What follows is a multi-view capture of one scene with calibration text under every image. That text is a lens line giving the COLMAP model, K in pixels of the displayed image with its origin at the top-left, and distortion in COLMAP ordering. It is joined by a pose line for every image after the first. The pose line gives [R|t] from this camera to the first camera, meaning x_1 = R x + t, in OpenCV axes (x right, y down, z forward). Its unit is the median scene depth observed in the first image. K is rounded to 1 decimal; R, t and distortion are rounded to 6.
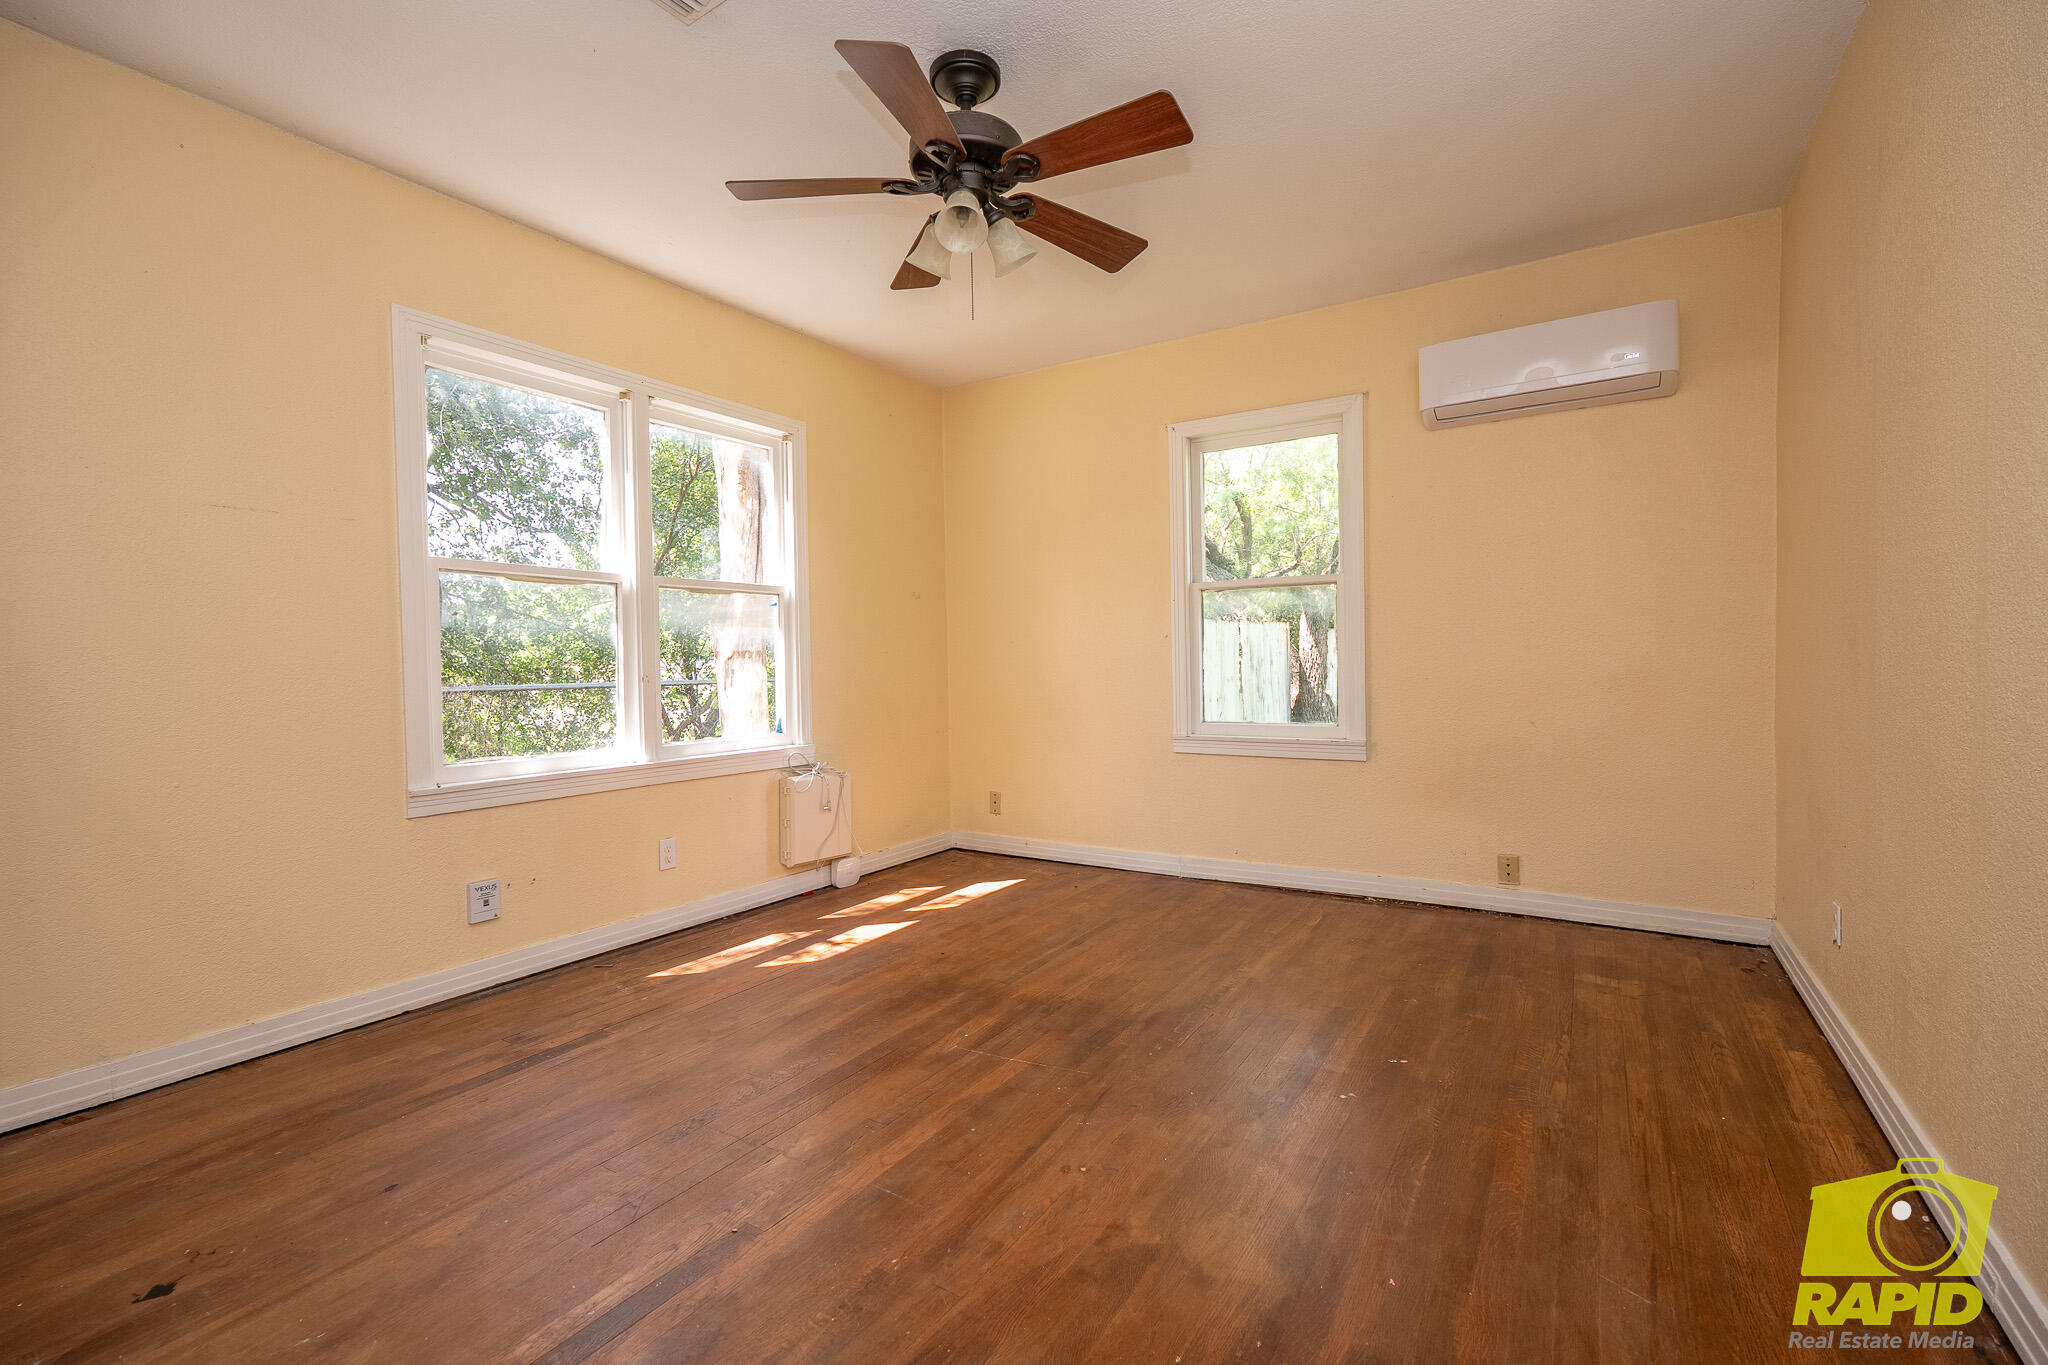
lens RADIAL K [[903.8, 0, 1025.4], [0, 903.8, 687.2], [0, 0, 1]] dist [-0.012889, 0.000229]
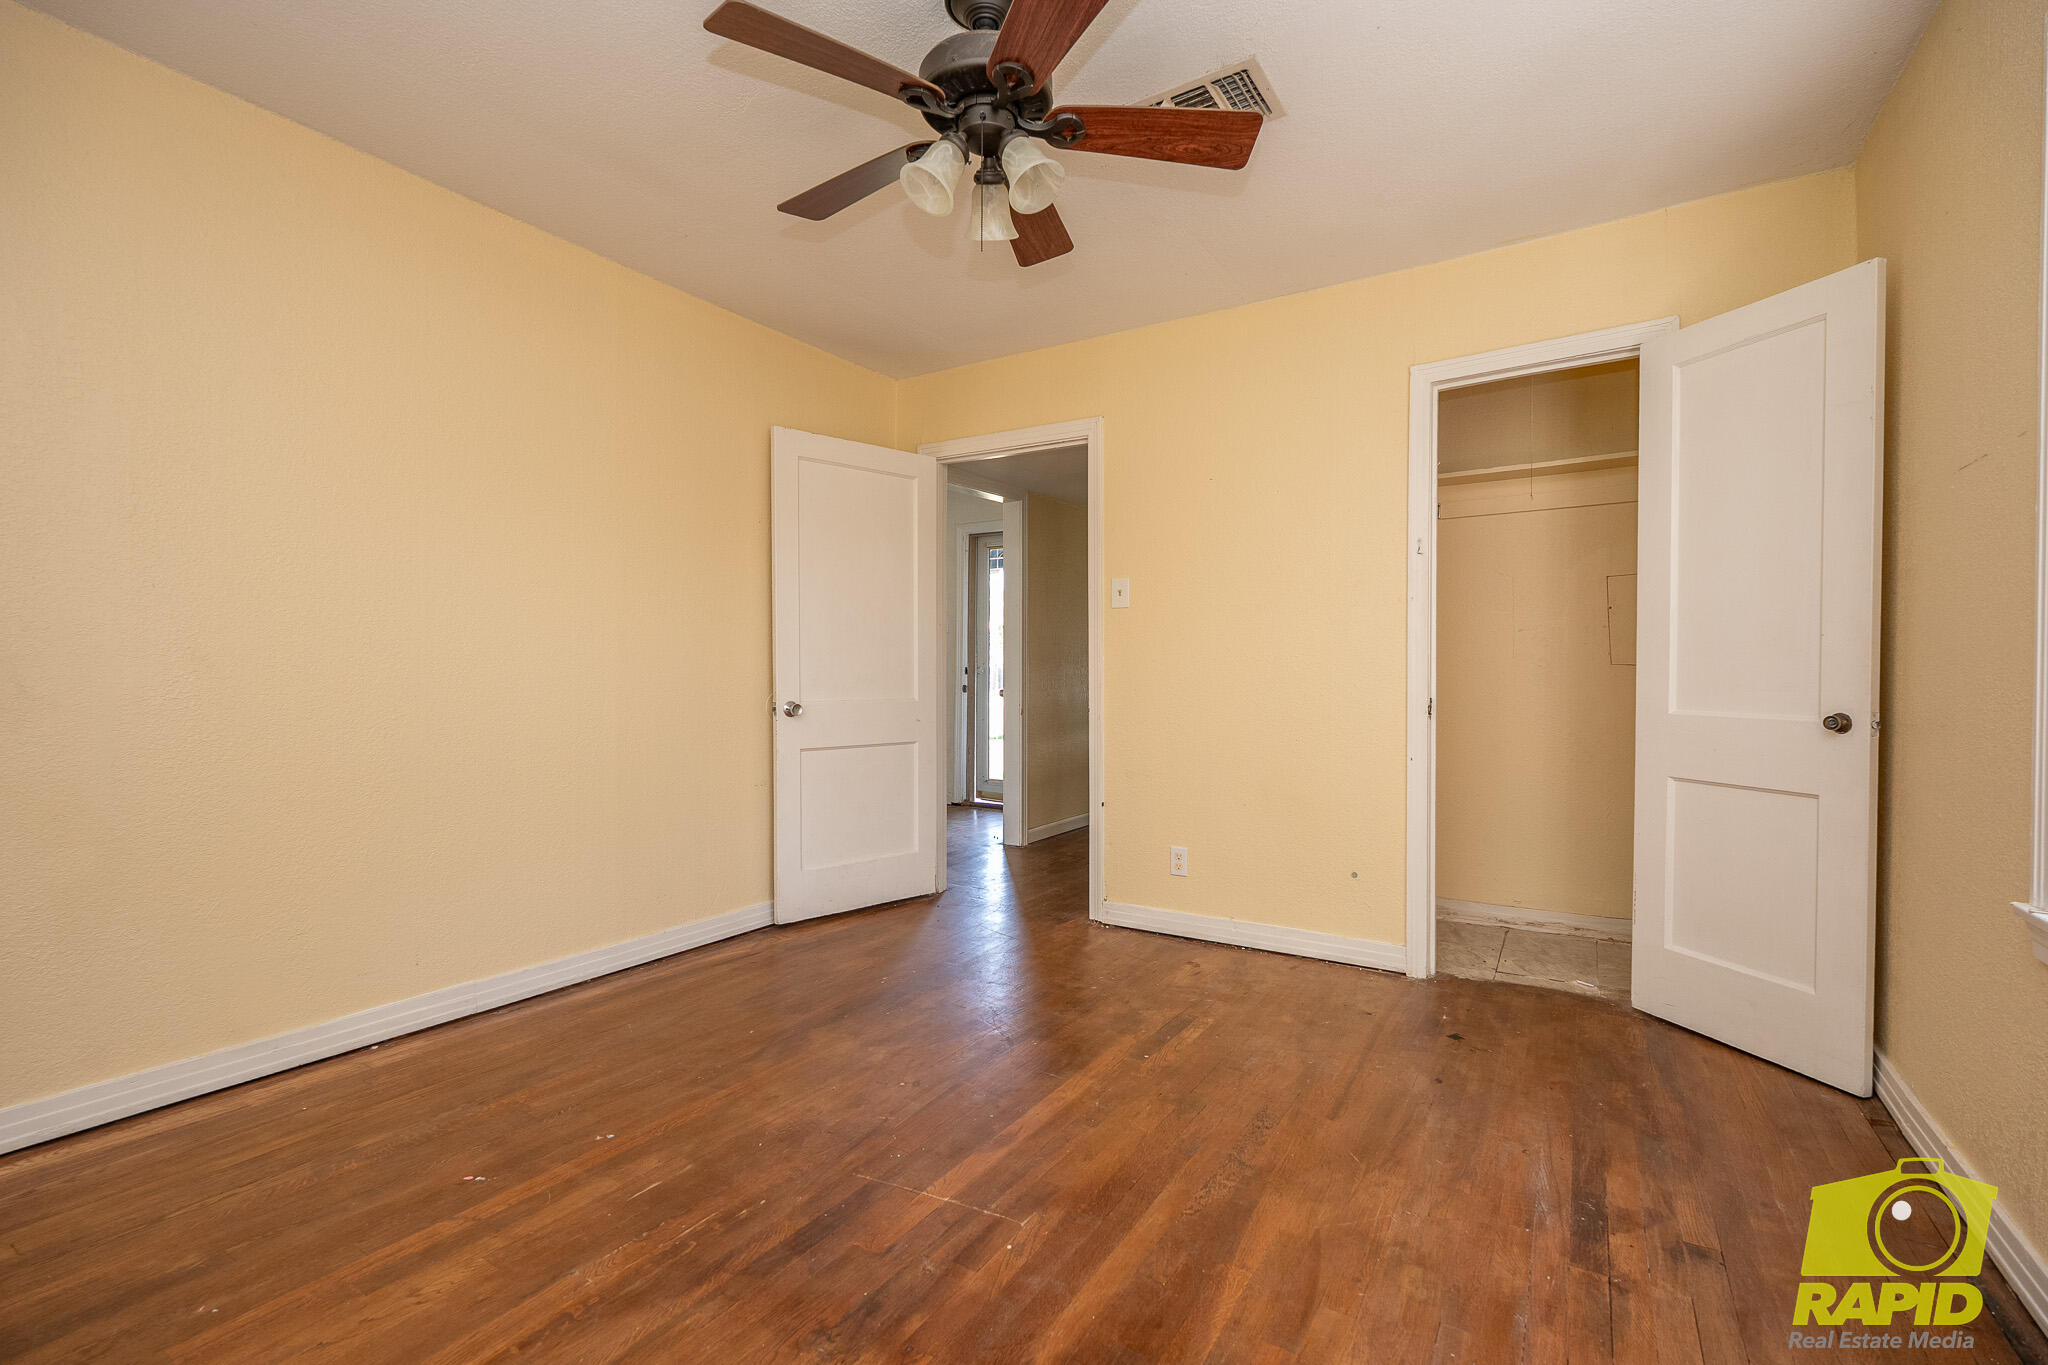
lens RADIAL K [[903.8, 0, 1025.4], [0, 903.8, 687.2], [0, 0, 1]] dist [-0.012889, 0.000229]
pose [[-0.999886, 0.013422, -0.006894, -0.083763], [0.013129, 0.999078, 0.040883, -0.055364], [0.007436, 0.040788, -0.999140, 1.751928]]
